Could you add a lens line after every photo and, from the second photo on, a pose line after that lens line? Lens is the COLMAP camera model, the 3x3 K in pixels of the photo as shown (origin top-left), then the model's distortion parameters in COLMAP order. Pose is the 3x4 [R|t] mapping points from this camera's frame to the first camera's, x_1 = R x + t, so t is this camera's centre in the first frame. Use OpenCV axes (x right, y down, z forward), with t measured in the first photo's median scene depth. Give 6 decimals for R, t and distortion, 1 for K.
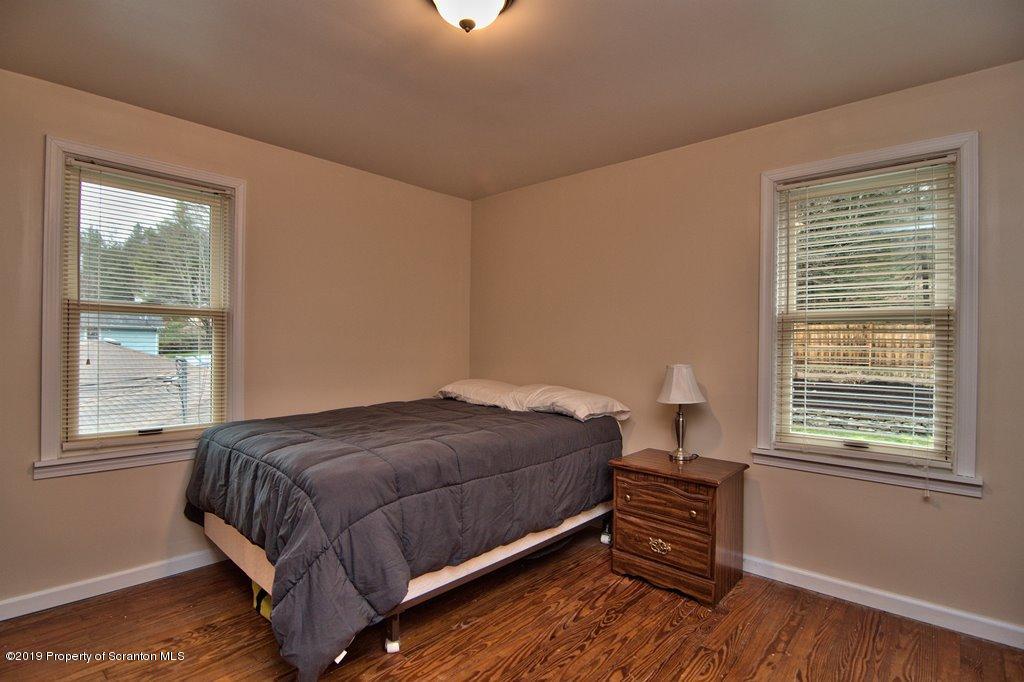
lens RADIAL K [[493.8, 0, 512.0], [0, 493.8, 341.0], [0, 0, 1]] dist [-0.000014, -0.000152]
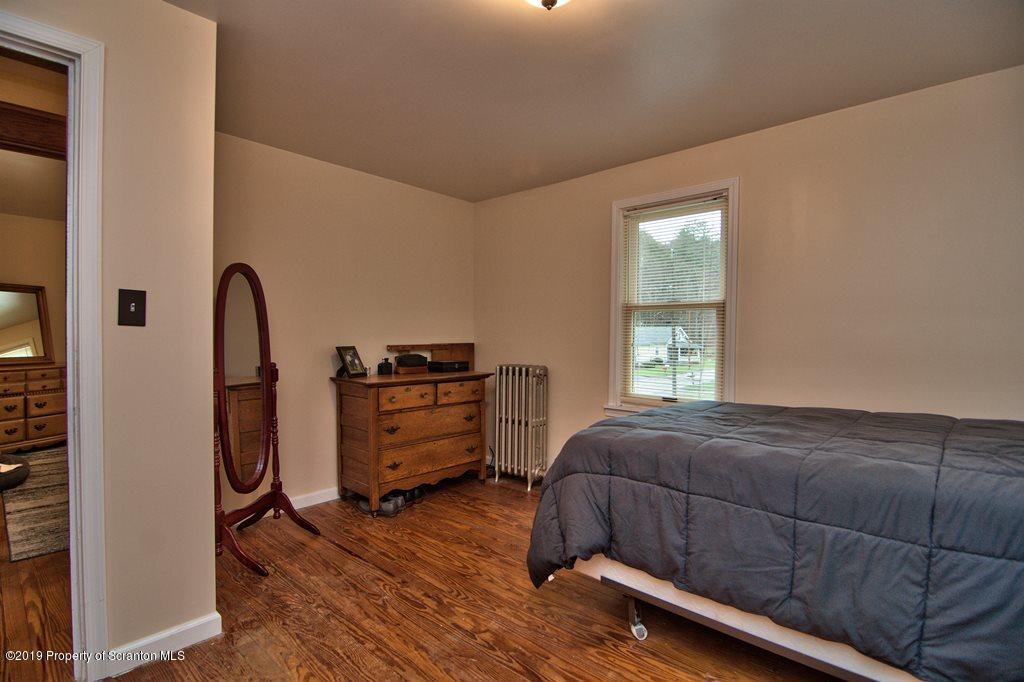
lens RADIAL K [[498.2, 0, 508.7], [0, 498.2, 331.1], [0, 0, 1]] dist [-0.001580, -0.009208]
pose [[0.010542, -0.021862, -0.999705, 0.639874], [0.002235, 0.999759, -0.021839, 0.034727], [0.999942, -0.002004, 0.010589, 0.619065]]
